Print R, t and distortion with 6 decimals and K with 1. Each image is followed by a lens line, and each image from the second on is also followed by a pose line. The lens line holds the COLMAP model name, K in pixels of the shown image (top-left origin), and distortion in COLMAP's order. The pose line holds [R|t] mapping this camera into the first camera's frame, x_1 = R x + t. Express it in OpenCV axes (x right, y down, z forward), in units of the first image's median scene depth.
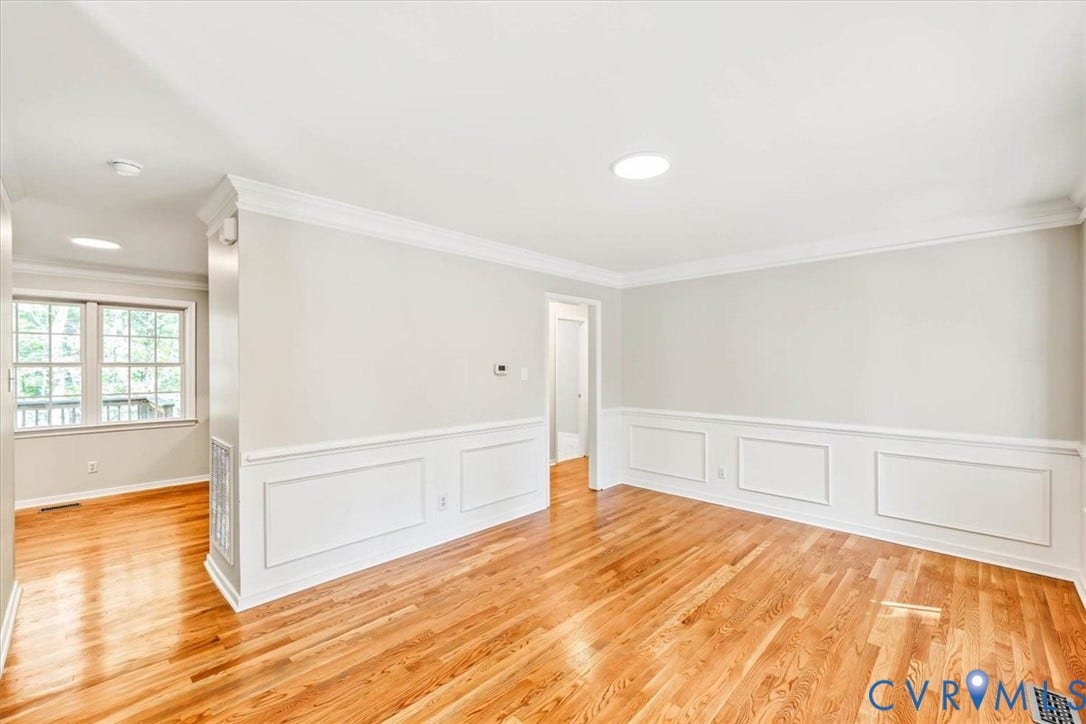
lens RADIAL K [[450.1, 0, 540.9], [0, 450.1, 366.5], [0, 0, 1]] dist [0.001239, 0.000240]
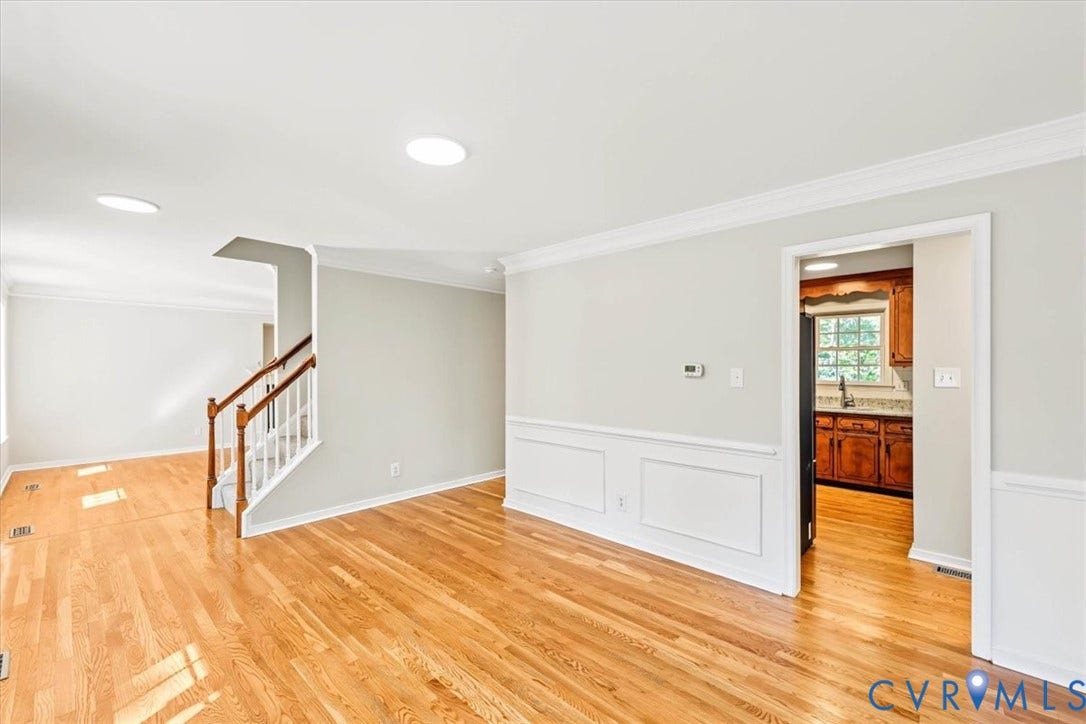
lens RADIAL K [[450.1, 0, 540.9], [0, 450.1, 366.5], [0, 0, 1]] dist [0.001239, 0.000240]
pose [[0.014513, 0.002780, -0.999891, 0.990001], [-0.004967, 0.999984, 0.002708, -0.001839], [0.999882, 0.004927, 0.014526, 1.029422]]
